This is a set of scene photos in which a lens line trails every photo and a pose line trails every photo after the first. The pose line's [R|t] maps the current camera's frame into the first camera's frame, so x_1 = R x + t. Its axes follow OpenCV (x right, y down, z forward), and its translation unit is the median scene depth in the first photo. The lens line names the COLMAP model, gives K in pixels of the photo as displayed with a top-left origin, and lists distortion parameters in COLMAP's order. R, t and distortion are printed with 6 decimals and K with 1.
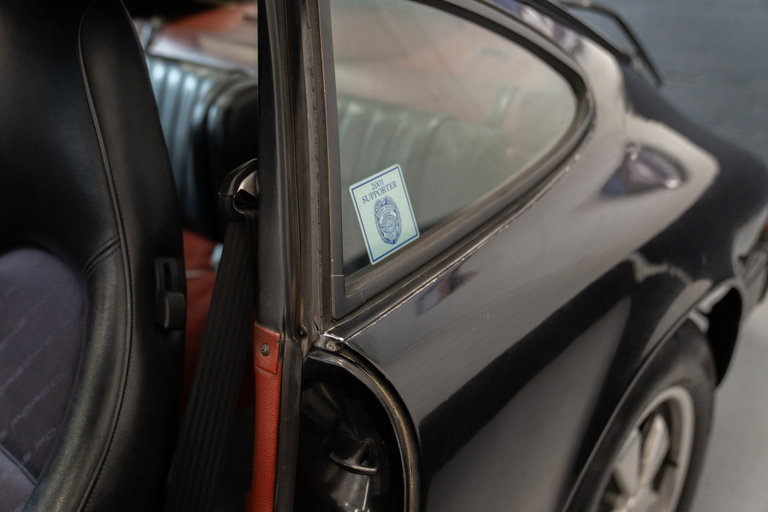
lens RADIAL K [[773.4, 0, 384.0], [0, 773.4, 256.0], [0, 0, 1]] dist [-0.045369, 0.247567]
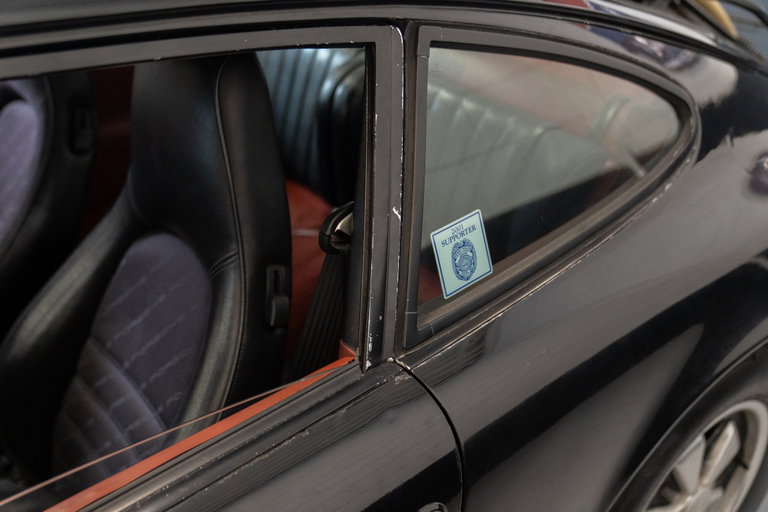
lens RADIAL K [[773.4, 0, 384.0], [0, 773.4, 256.0], [0, 0, 1]] dist [-0.045369, 0.247567]
pose [[0.981367, 0.108139, -0.158820, 0.068946], [-0.088982, 0.988390, 0.123158, -0.179608], [0.170294, -0.106731, 0.979596, -0.136508]]
